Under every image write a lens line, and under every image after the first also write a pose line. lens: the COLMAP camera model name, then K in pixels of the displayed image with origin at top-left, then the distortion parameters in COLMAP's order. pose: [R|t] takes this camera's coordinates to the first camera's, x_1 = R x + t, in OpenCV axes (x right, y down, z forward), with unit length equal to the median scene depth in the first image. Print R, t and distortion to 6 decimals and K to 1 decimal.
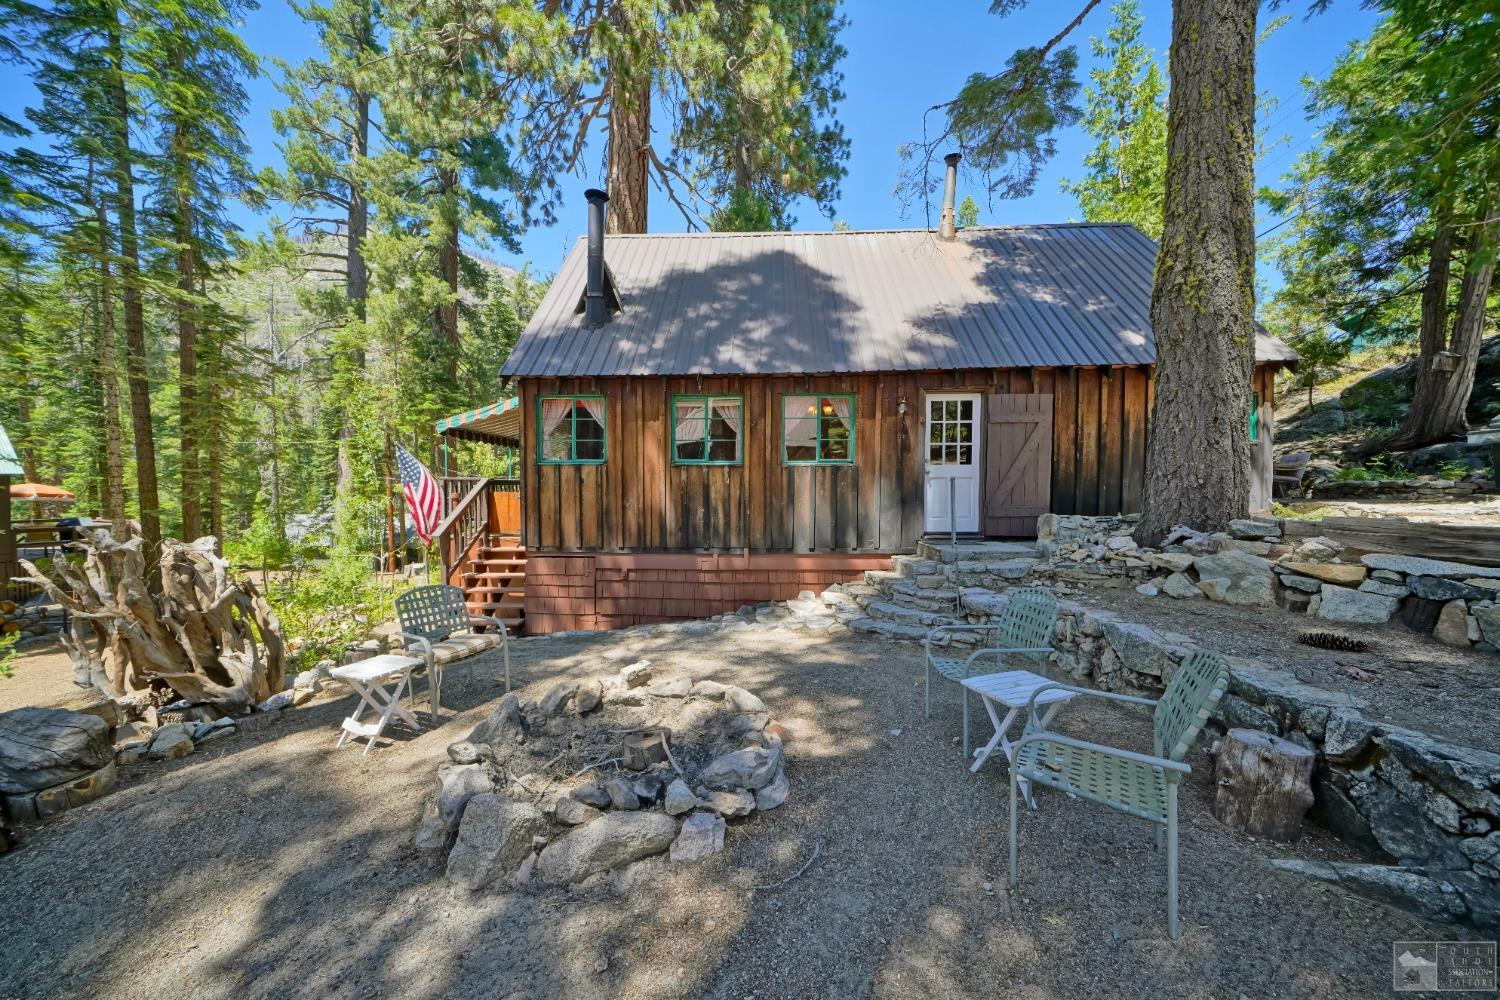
lens RADIAL K [[511.0, 0, 750.0], [0, 511.0, 500.0], [0, 0, 1]] dist [-0.006165, -0.000096]
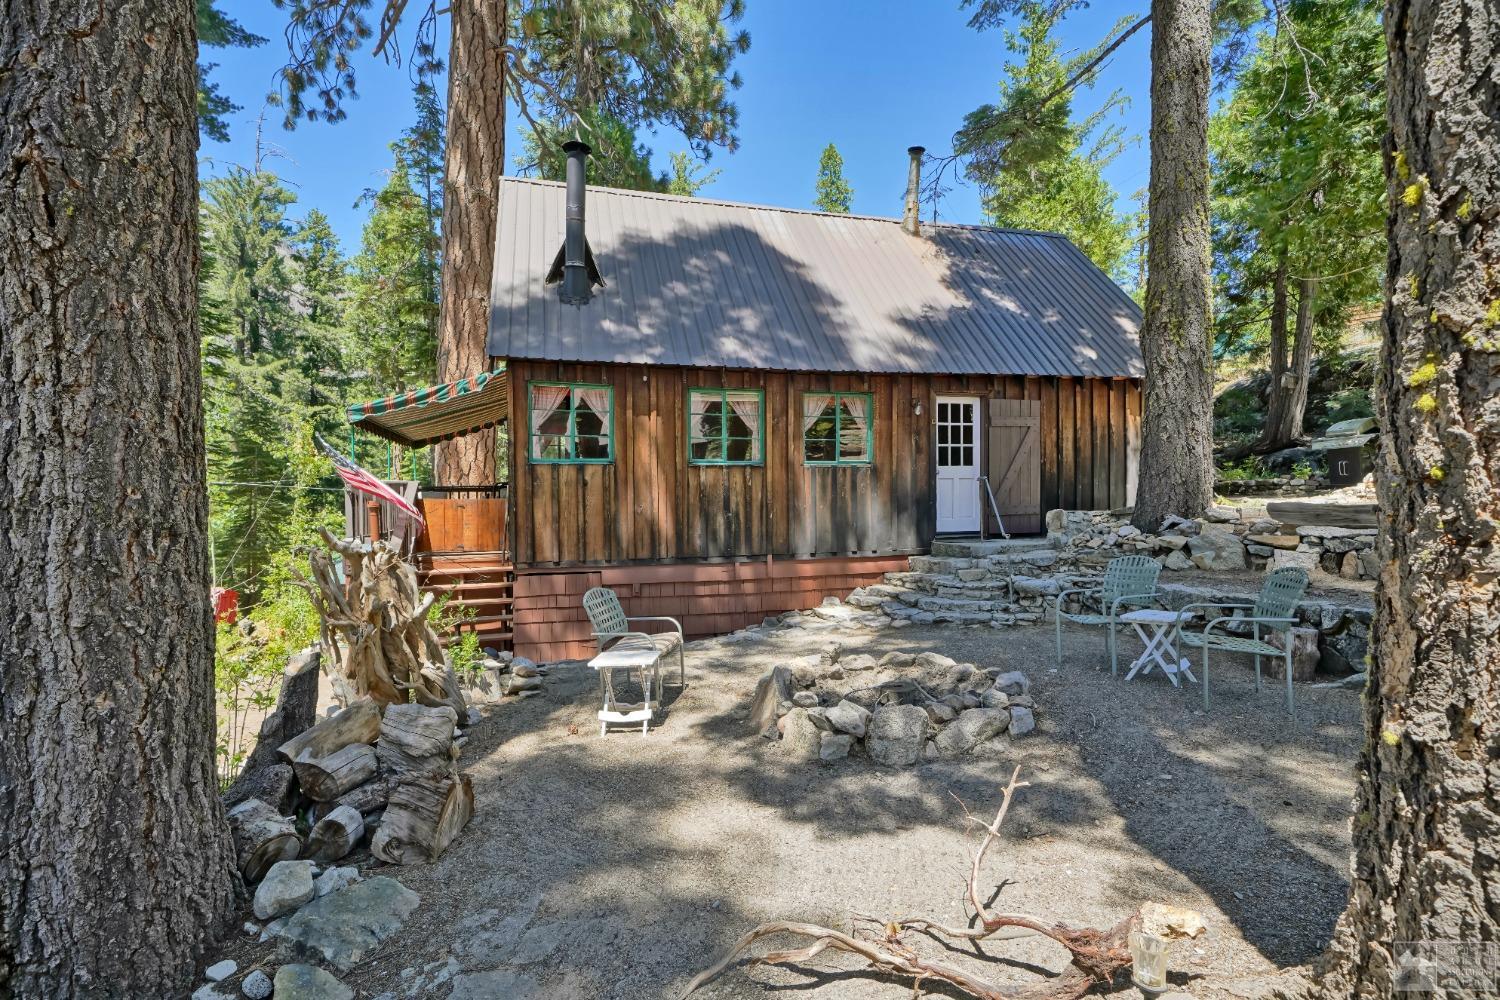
lens RADIAL K [[701.2, 0, 749.8], [0, 701.2, 495.6], [0, 0, 1]] dist [0.018521, -0.017663]
pose [[0.948652, -0.010879, 0.316134, -0.448063], [0.019680, 0.999502, -0.024660, 0.017574], [-0.315708, 0.029615, 0.948394, -0.207195]]
